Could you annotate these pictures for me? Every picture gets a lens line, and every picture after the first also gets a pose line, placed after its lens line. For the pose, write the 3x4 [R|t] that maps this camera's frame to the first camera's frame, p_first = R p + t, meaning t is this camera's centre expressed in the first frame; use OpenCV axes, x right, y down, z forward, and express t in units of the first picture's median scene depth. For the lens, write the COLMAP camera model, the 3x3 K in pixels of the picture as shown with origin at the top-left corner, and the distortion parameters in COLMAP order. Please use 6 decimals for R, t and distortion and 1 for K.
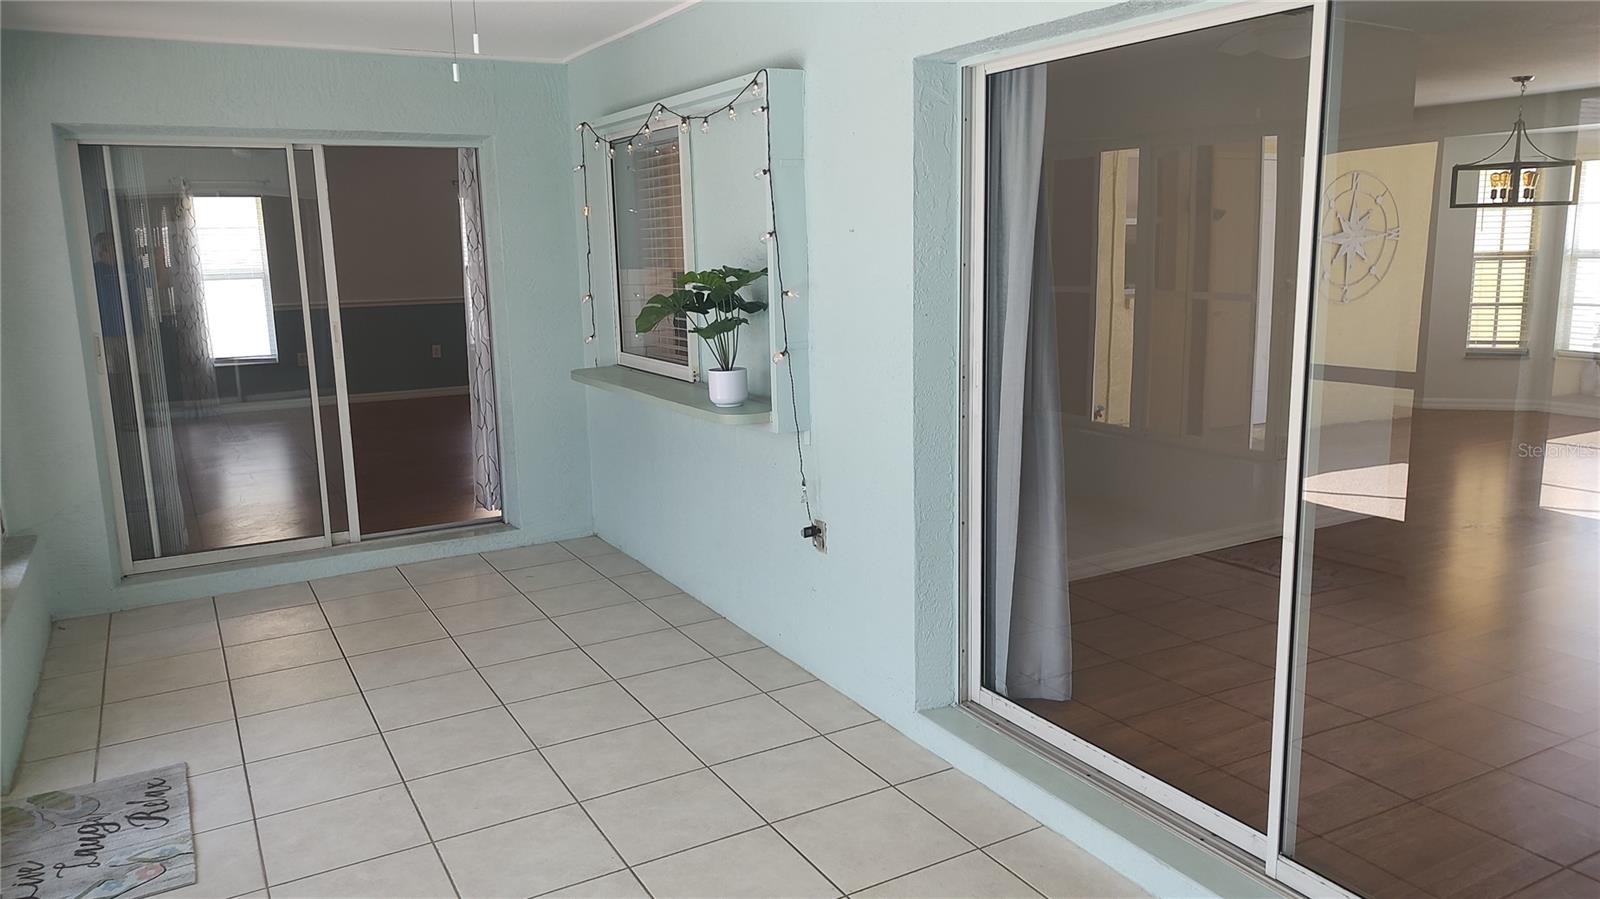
lens RADIAL K [[1143.2, 0, 806.9], [0, 1143.2, 433.0], [0, 0, 1]] dist [0.020443, -0.008641]
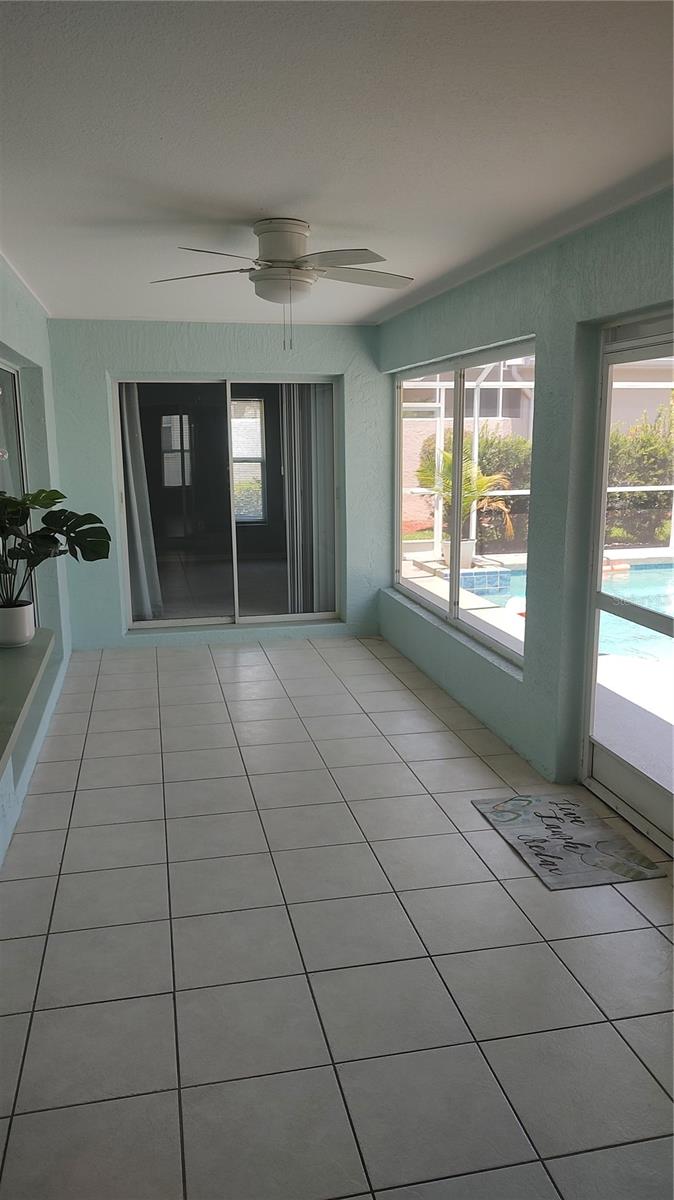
lens RADIAL K [[864.7, 0, 333.4], [0, 864.7, 606.4], [0, 0, 1]] dist [0.011682, -0.003313]
pose [[-0.952921, -0.030989, 0.301629, -0.587589], [0.082015, 0.931342, 0.354789, -0.313995], [-0.291915, 0.362824, -0.884955, 1.740782]]
